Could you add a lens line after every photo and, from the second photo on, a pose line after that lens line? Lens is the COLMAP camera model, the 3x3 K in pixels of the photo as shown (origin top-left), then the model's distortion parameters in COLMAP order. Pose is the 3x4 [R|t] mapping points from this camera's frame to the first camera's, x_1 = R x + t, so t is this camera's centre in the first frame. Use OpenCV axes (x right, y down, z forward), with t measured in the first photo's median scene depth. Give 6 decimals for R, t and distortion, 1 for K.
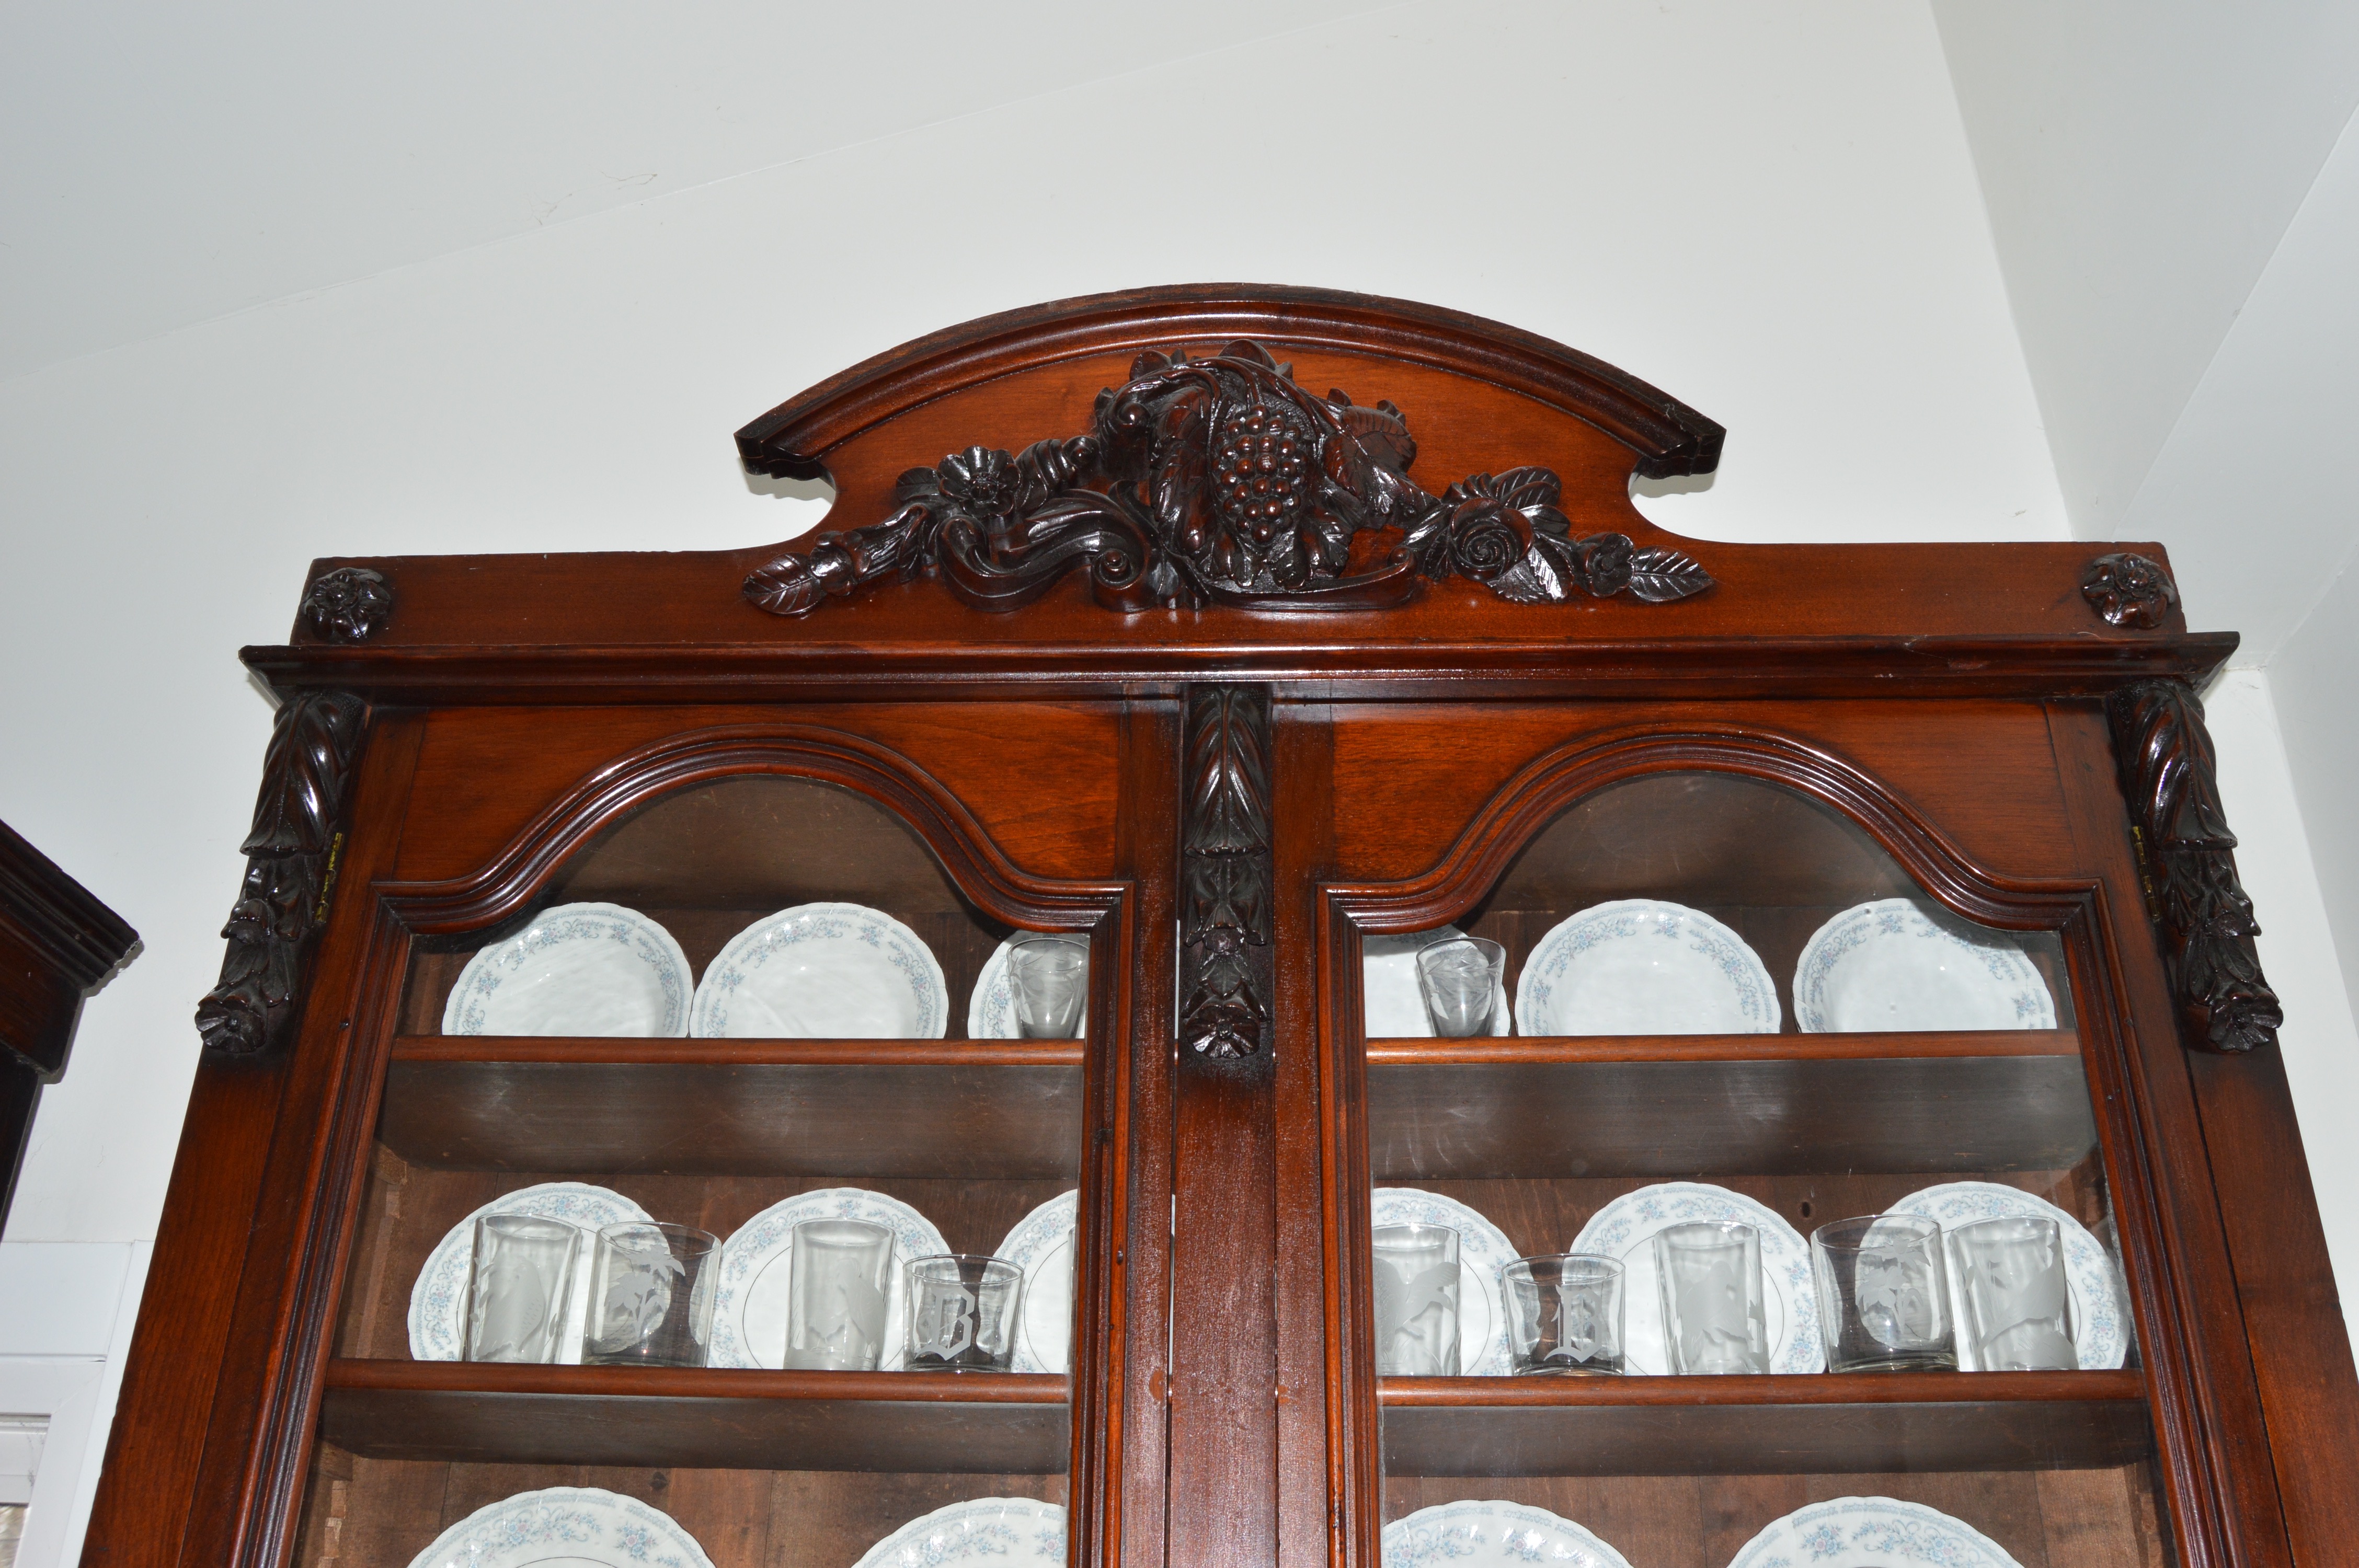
lens RADIAL K [[2053.7, 0, 1186.0], [0, 2053.7, 774.2], [0, 0, 1]] dist [-0.081259, 0.001177]
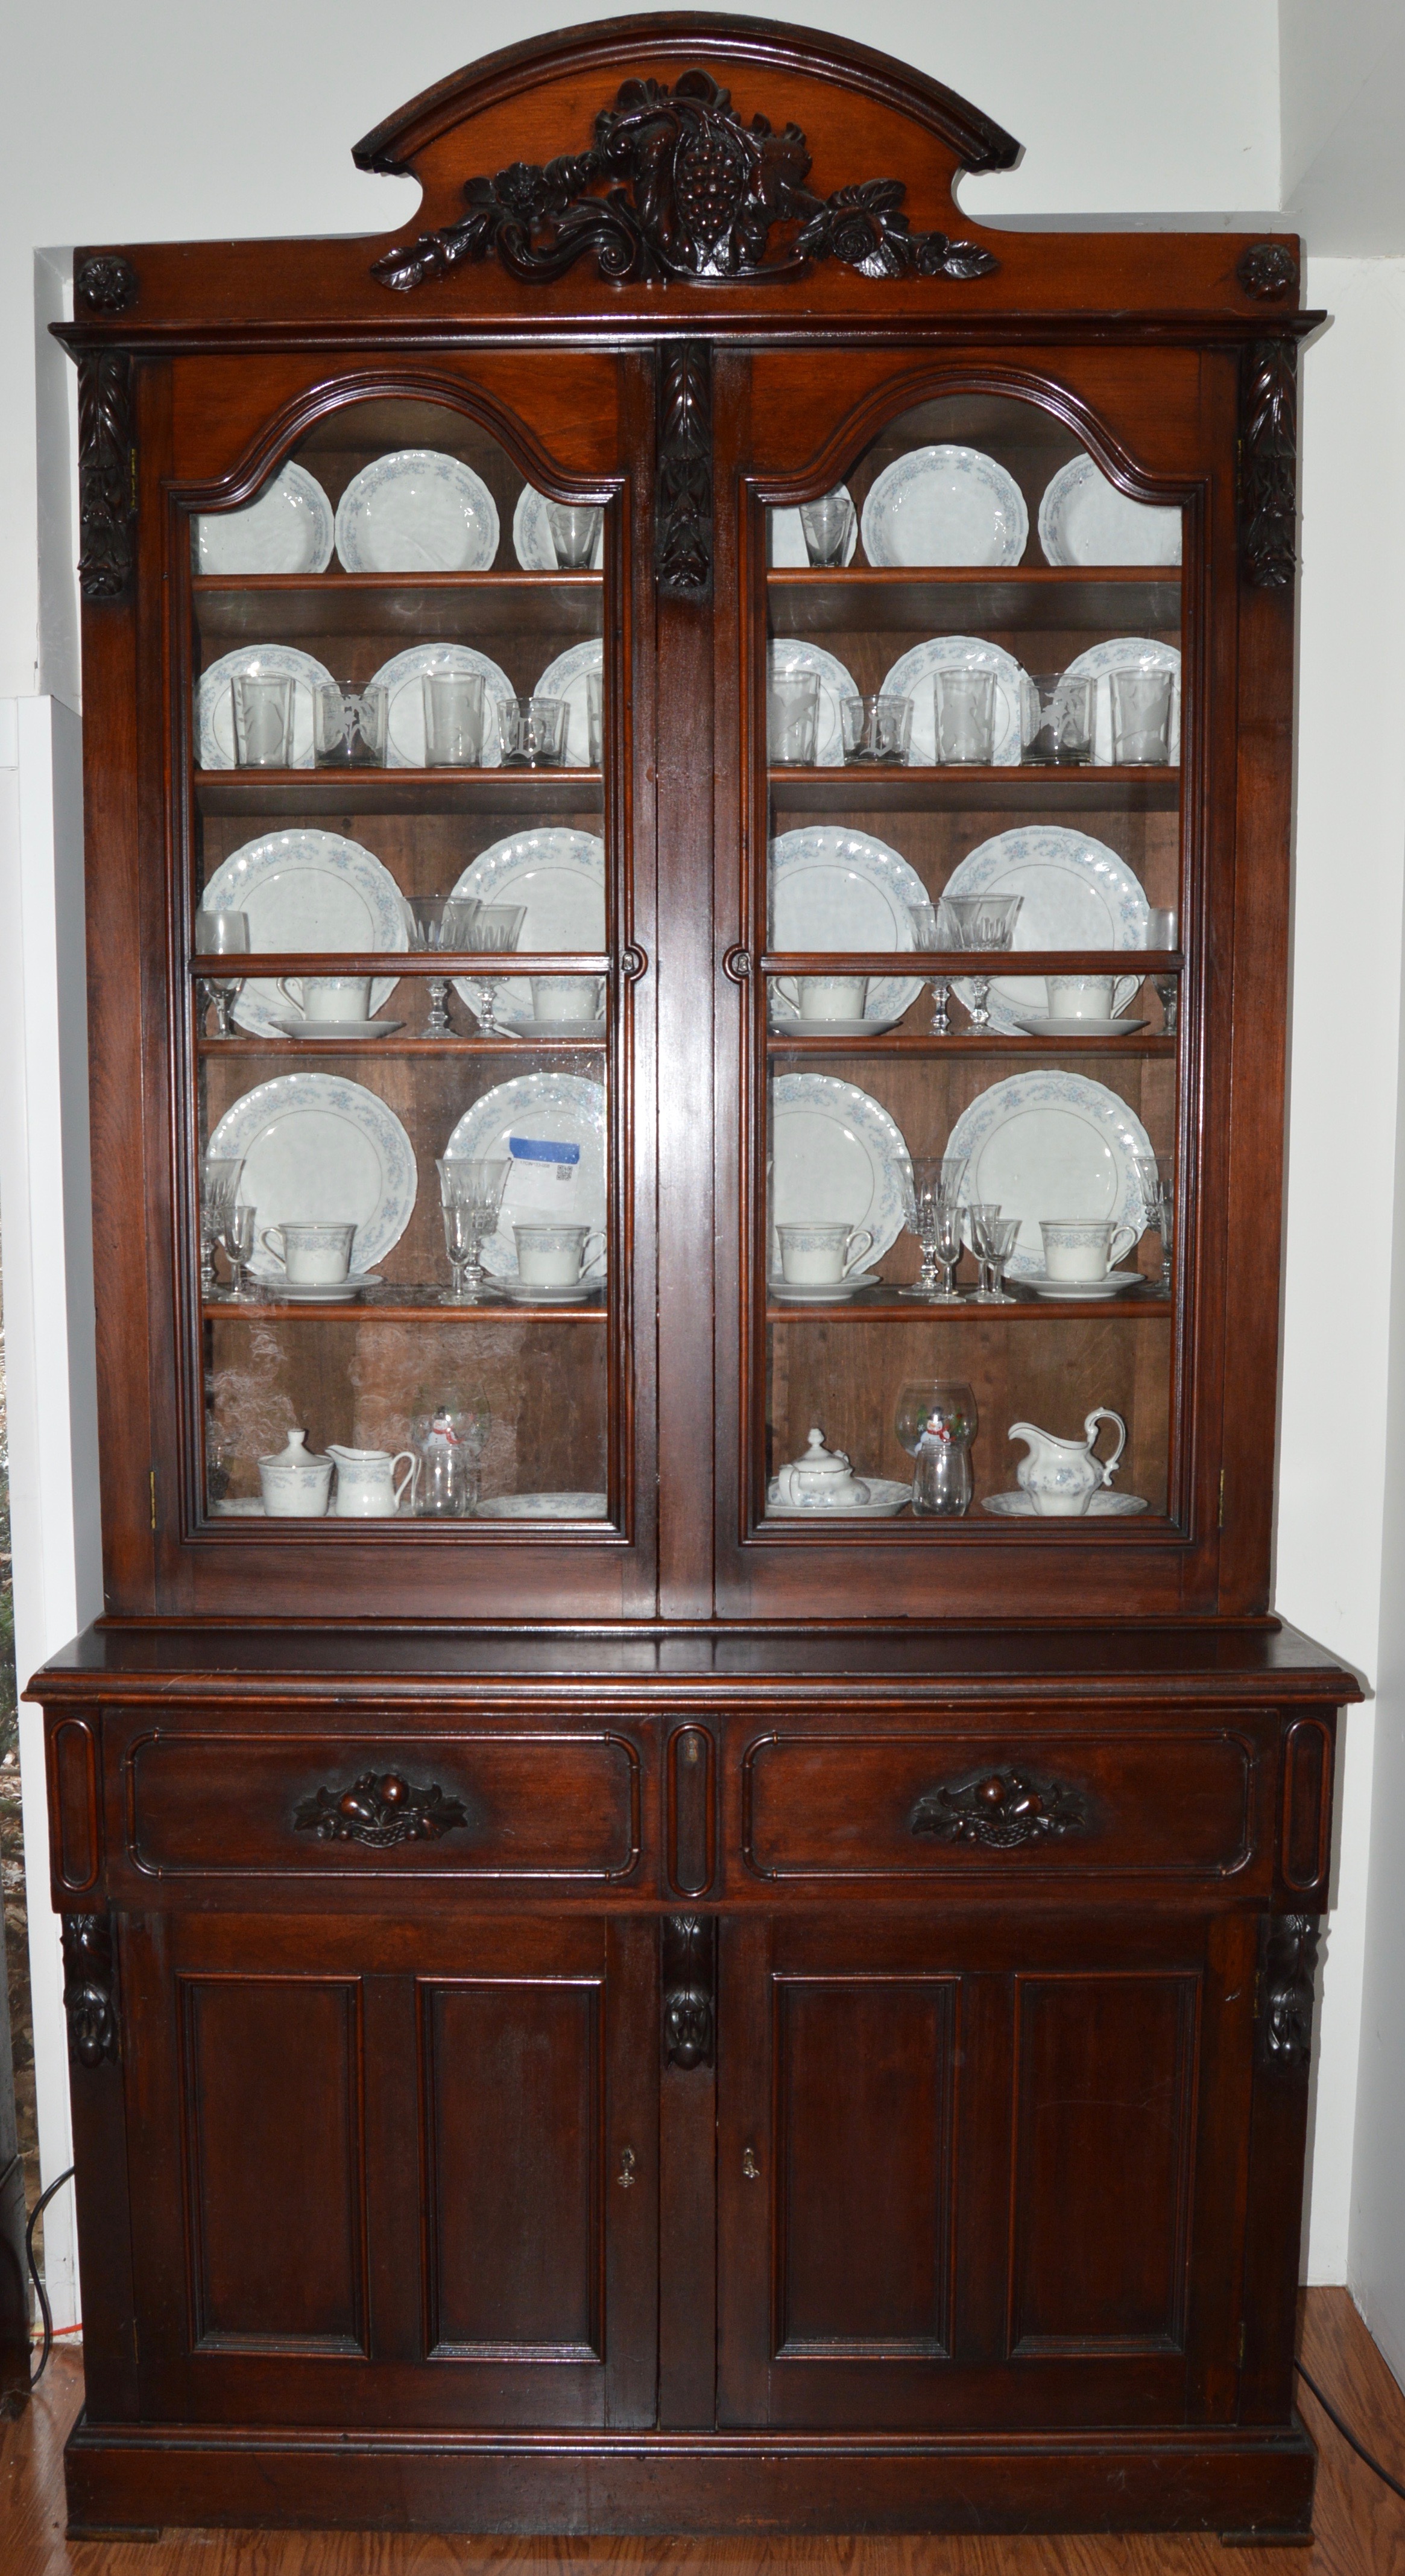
lens RADIAL K [[2146.3, 0, 583.1], [0, 2146.3, 1329.9], [0, 0, 1]] dist [-0.089653, 0.010365]
pose [[0.999849, -0.017107, 0.003123, -0.076000], [0.012334, 0.824241, 0.566105, -0.328976], [-0.012258, -0.565981, 0.824327, -0.761709]]
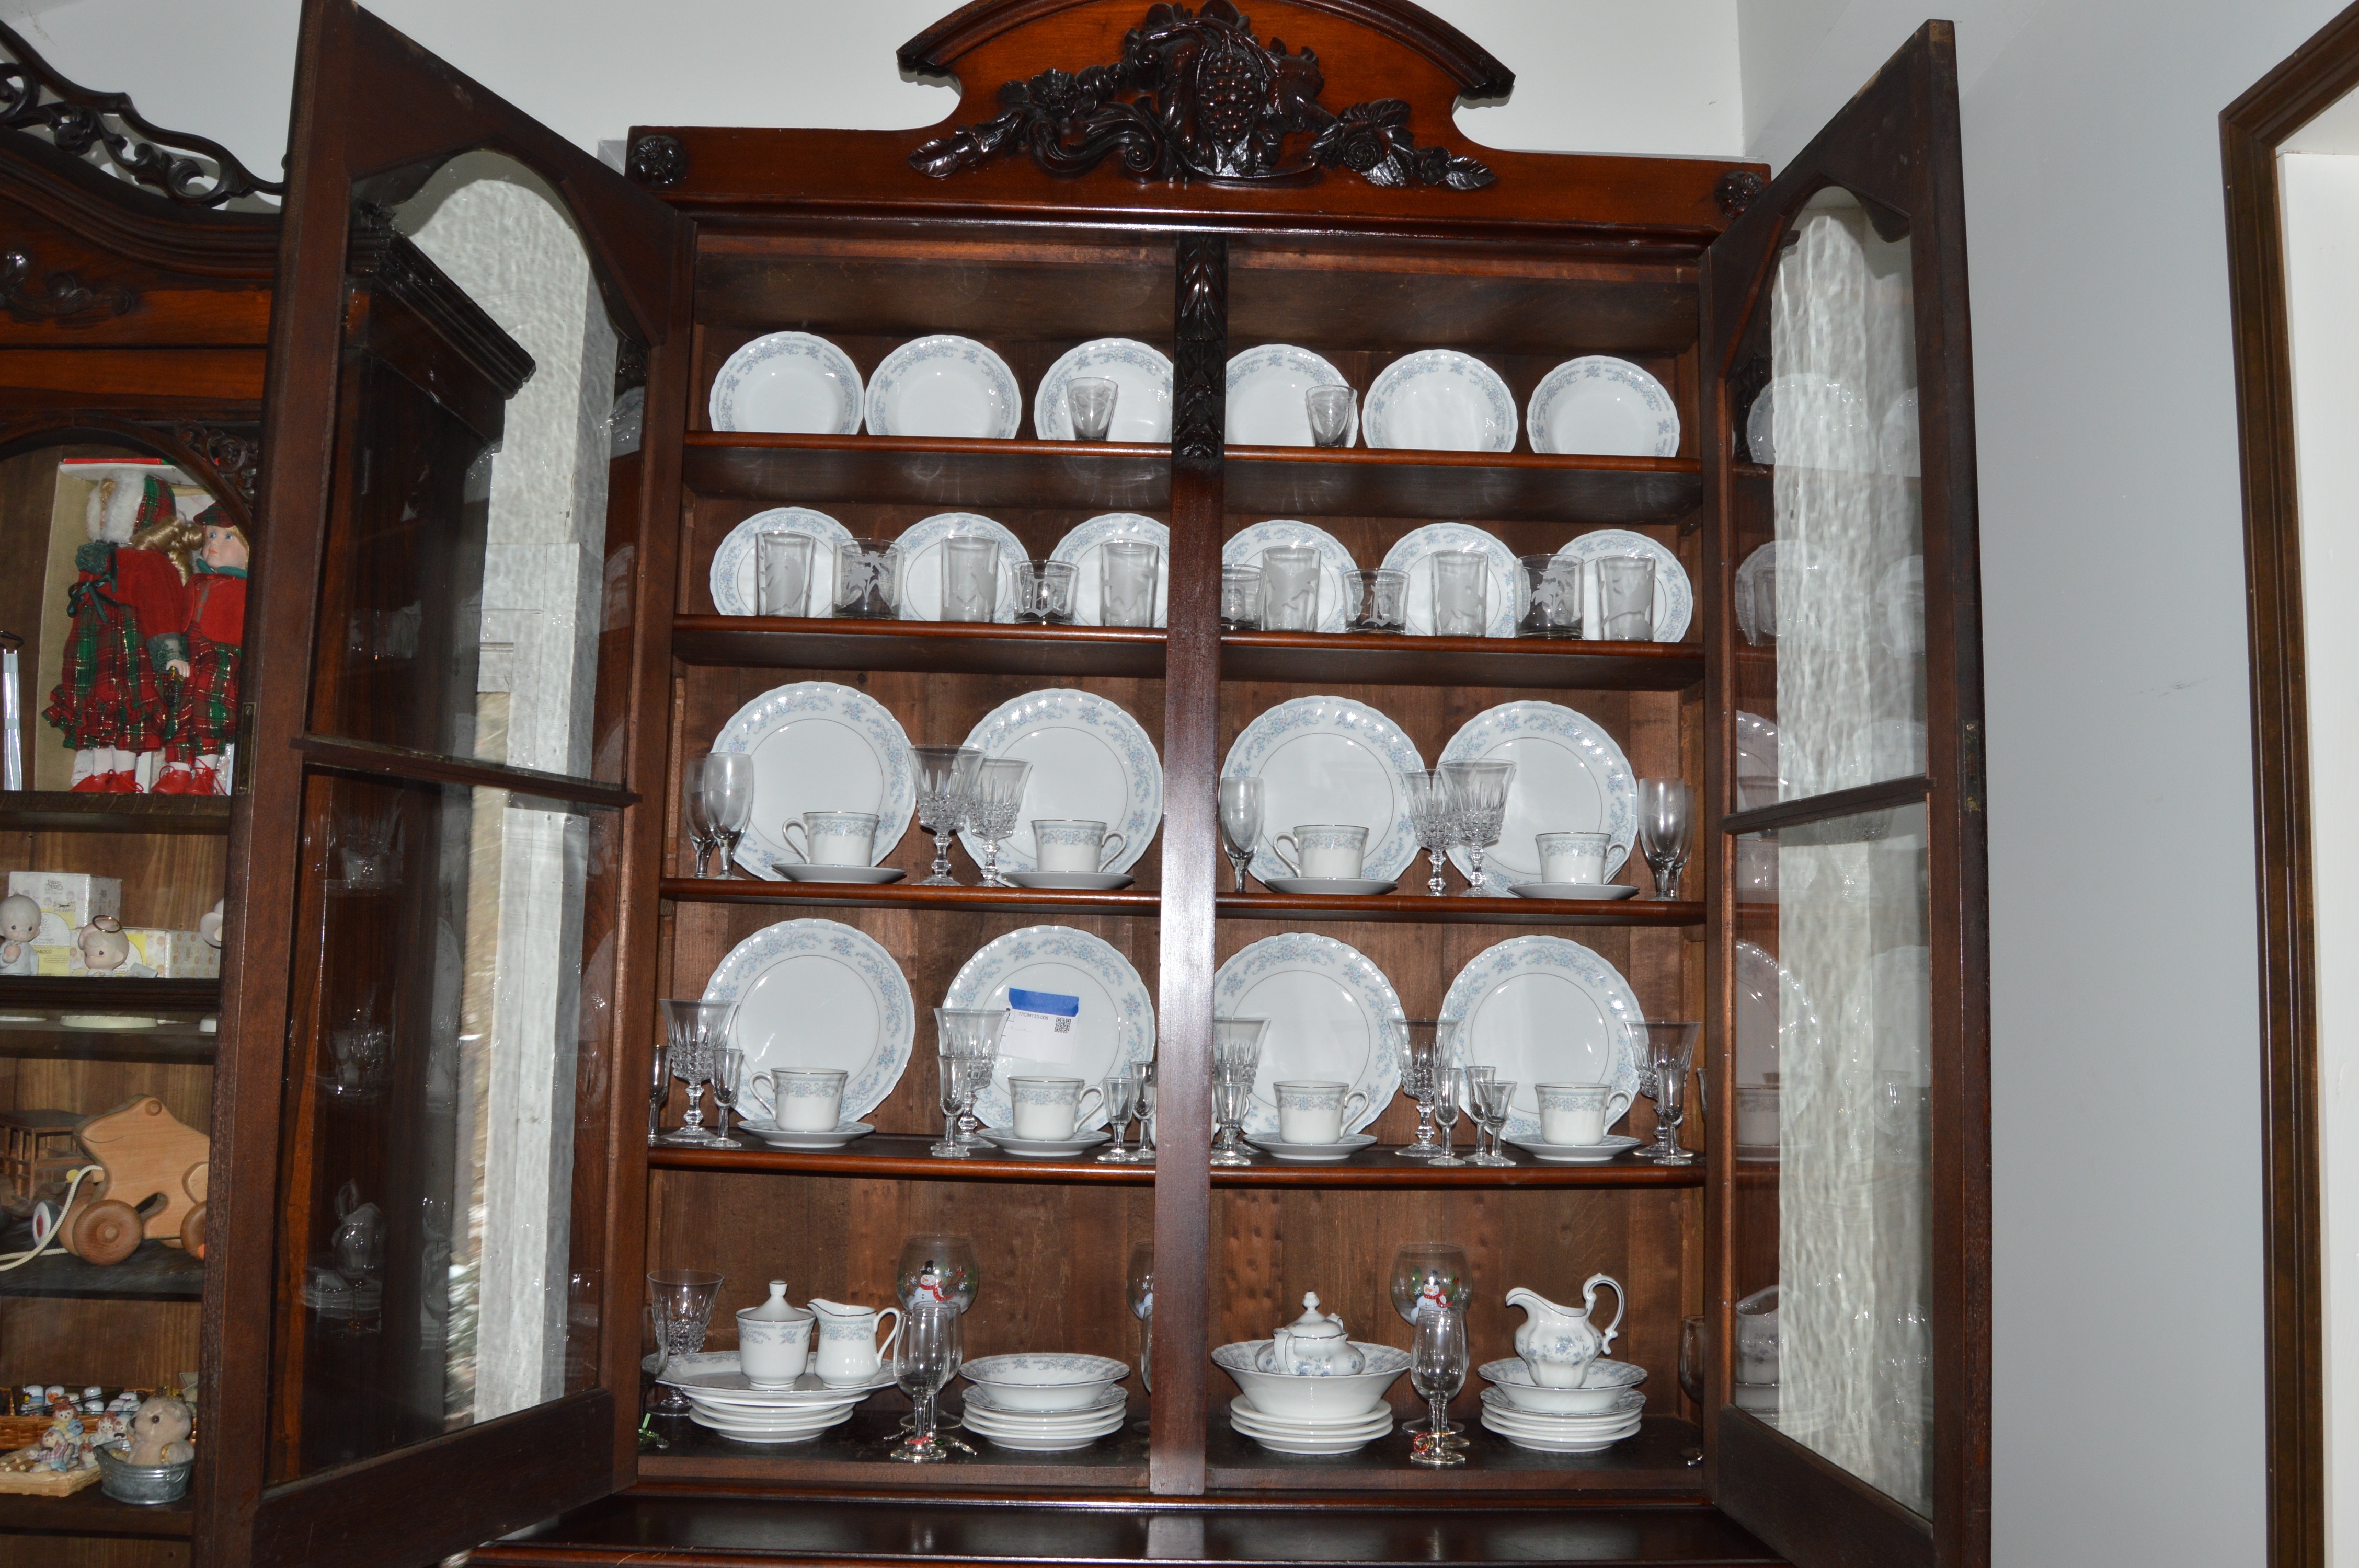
lens RADIAL K [[1858.5, 0, 1181.3], [0, 1858.5, 789.7], [0, 0, 1]] dist [-0.101877, 0.040204]
pose [[0.998176, 0.014726, 0.058546, -0.078566], [-0.036242, 0.921761, 0.386061, -0.202019], [-0.048281, -0.387479, 0.920614, -0.558559]]
